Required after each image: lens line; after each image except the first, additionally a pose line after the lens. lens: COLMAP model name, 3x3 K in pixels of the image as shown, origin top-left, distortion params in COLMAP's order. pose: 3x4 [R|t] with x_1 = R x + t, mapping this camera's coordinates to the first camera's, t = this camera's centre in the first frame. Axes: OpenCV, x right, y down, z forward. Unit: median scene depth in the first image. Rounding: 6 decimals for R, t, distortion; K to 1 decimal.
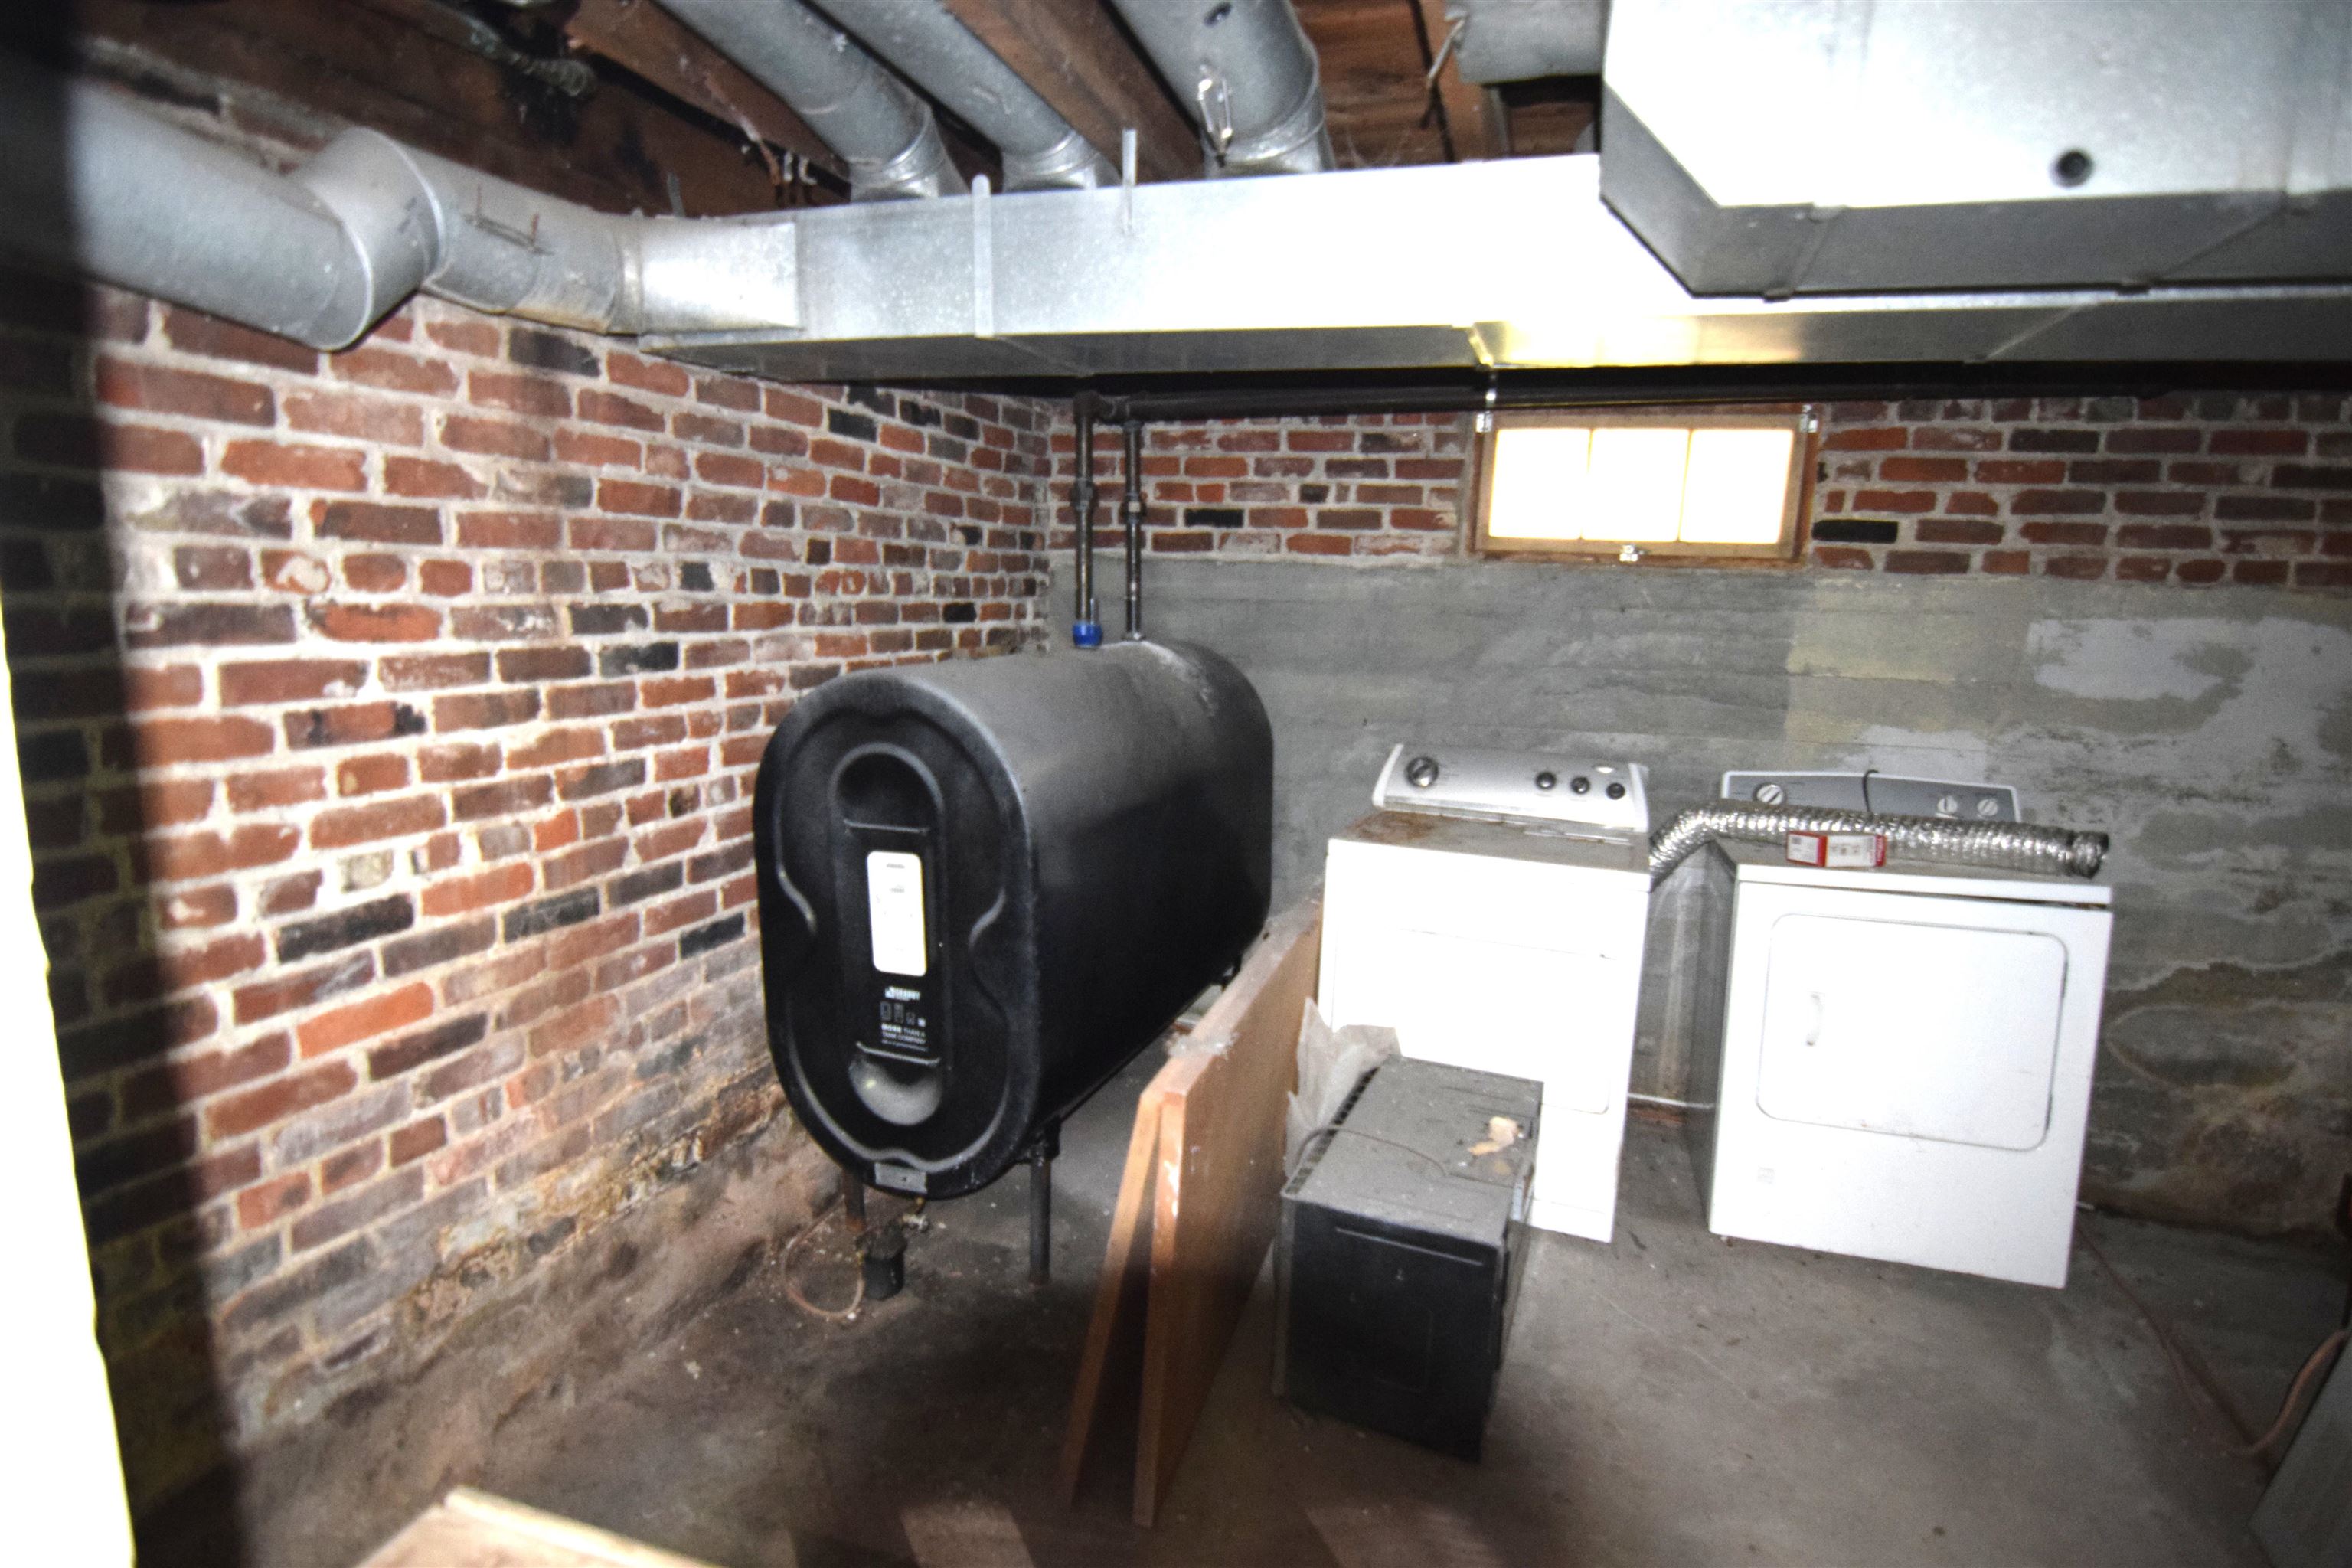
lens RADIAL K [[1214.2, 0, 1173.7], [0, 1214.2, 790.5], [0, 0, 1]] dist [-0.001031, -0.012173]
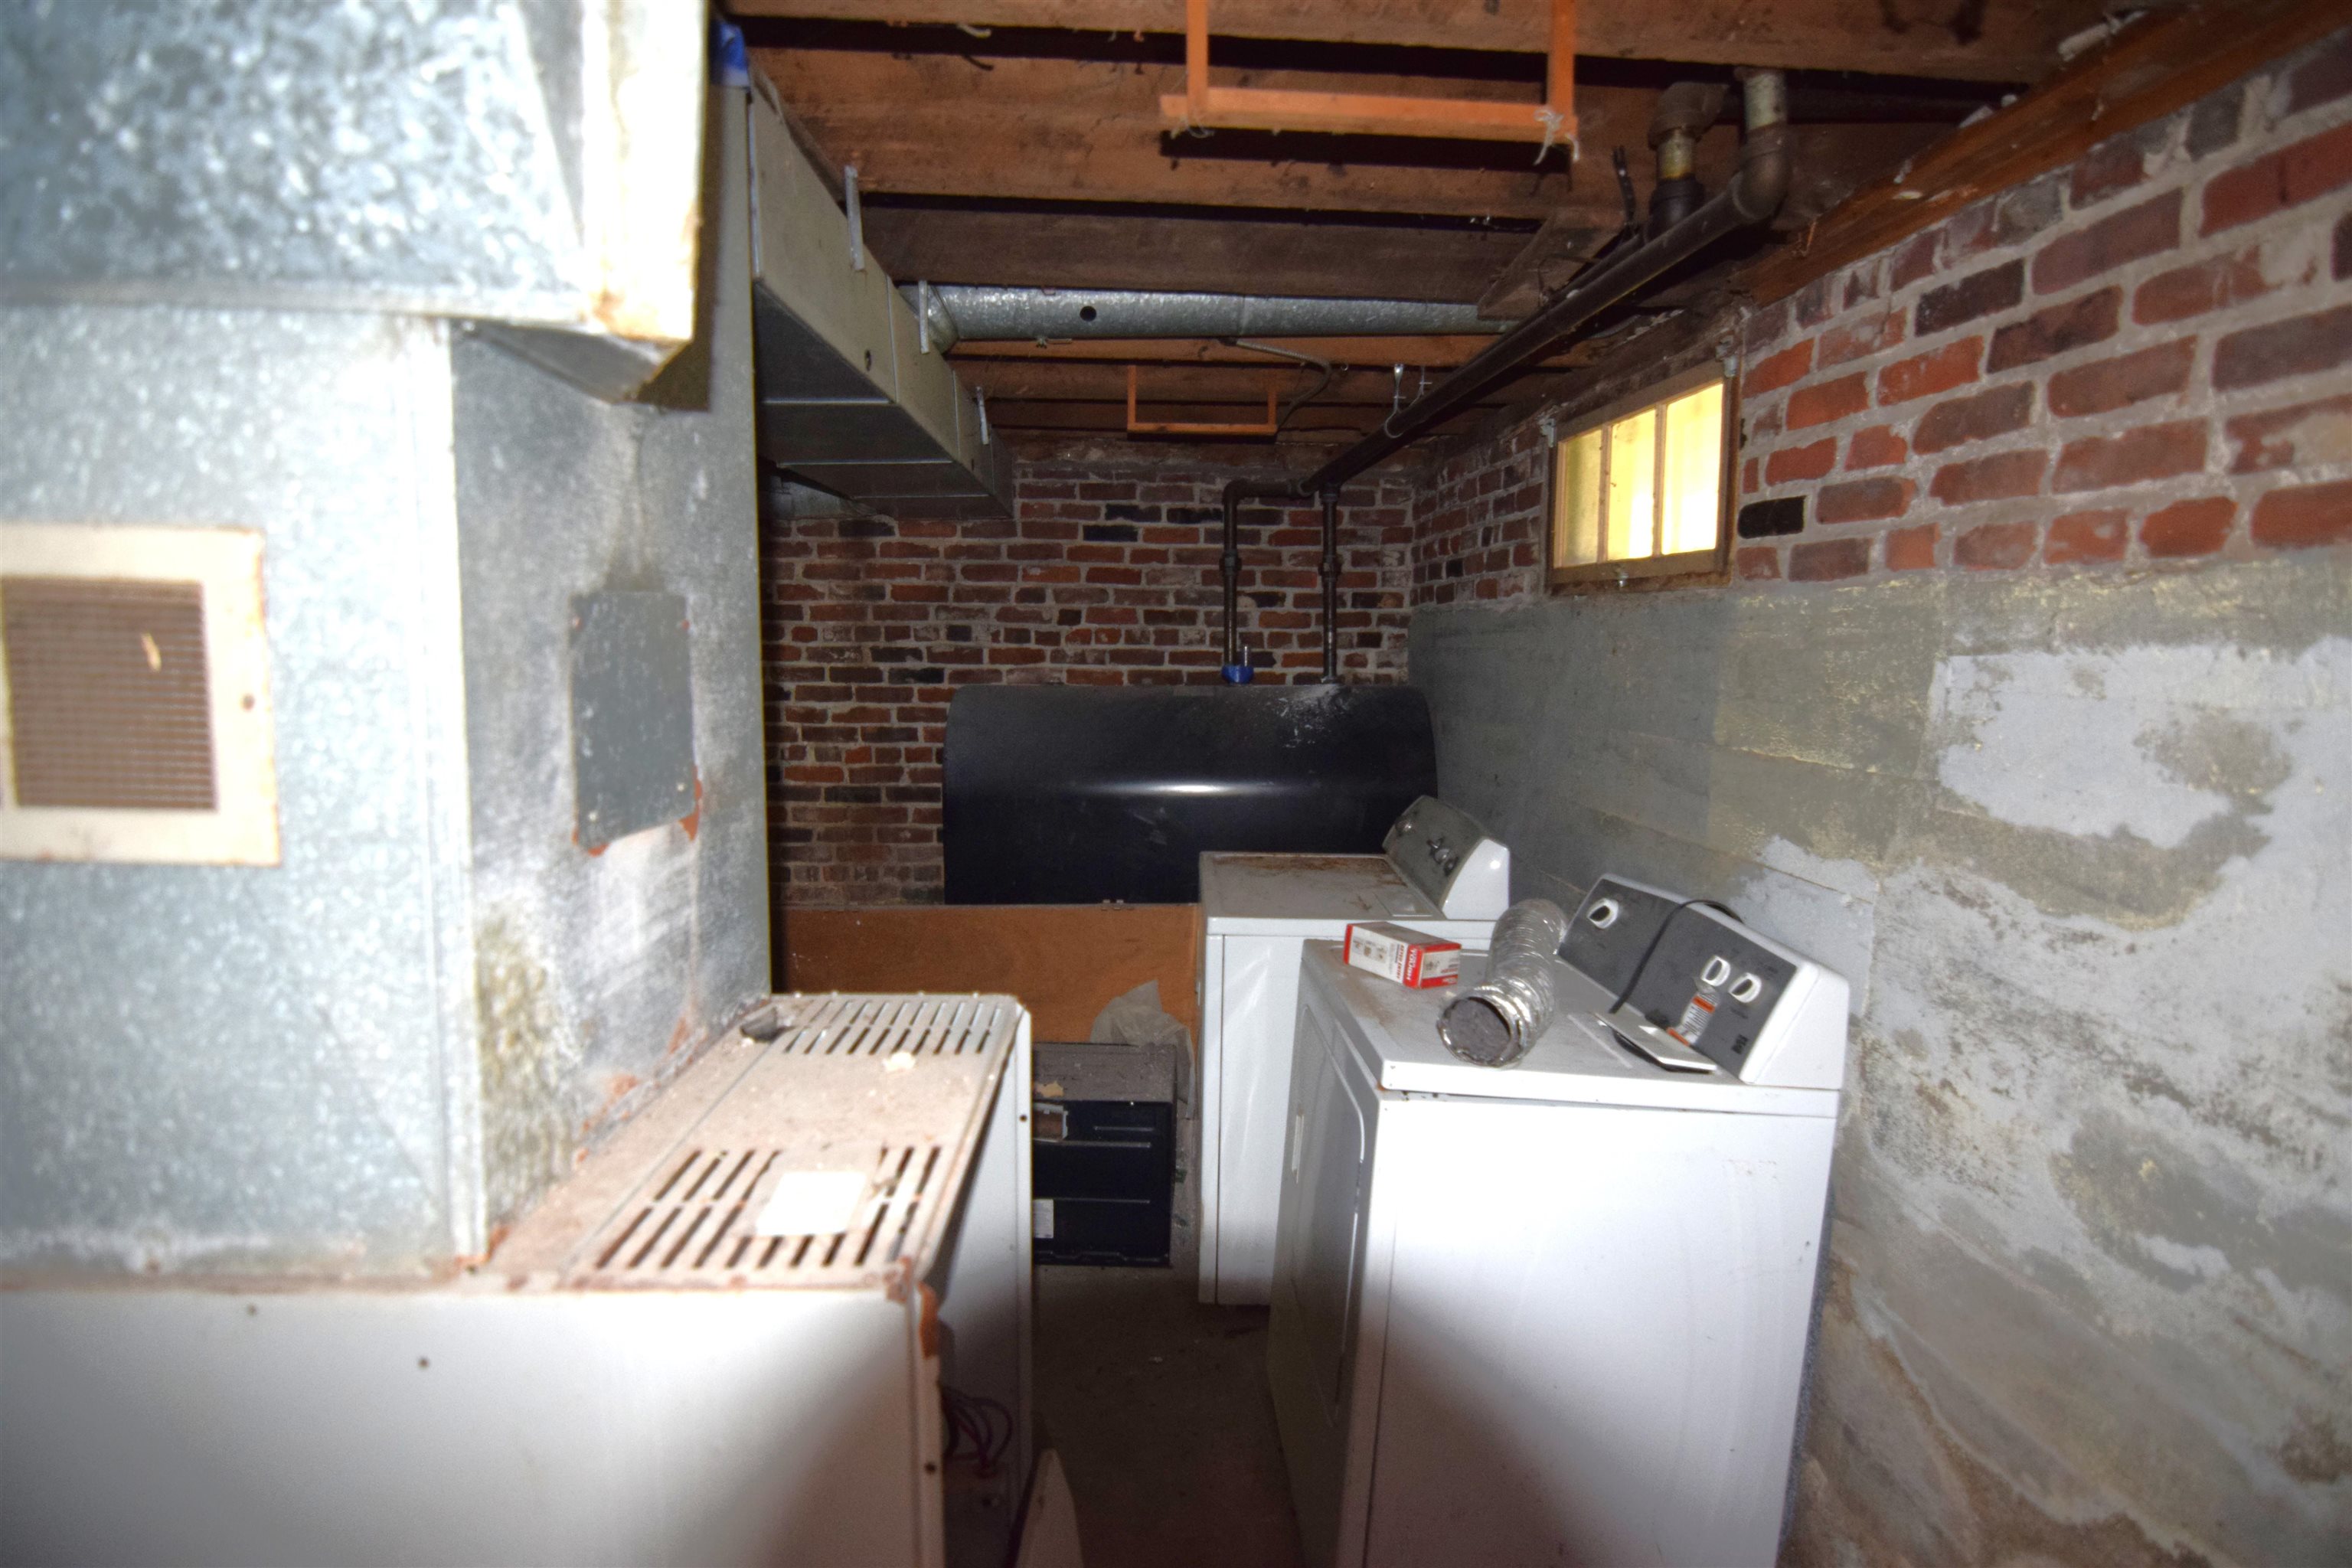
lens RADIAL K [[1214.2, 0, 1173.7], [0, 1214.2, 790.5], [0, 0, 1]] dist [-0.001031, -0.012173]
pose [[0.326805, 0.095834, -0.940220, 1.183626], [-0.159299, 0.986197, 0.045150, -0.063380], [0.931570, 0.135020, 0.337560, 0.589094]]
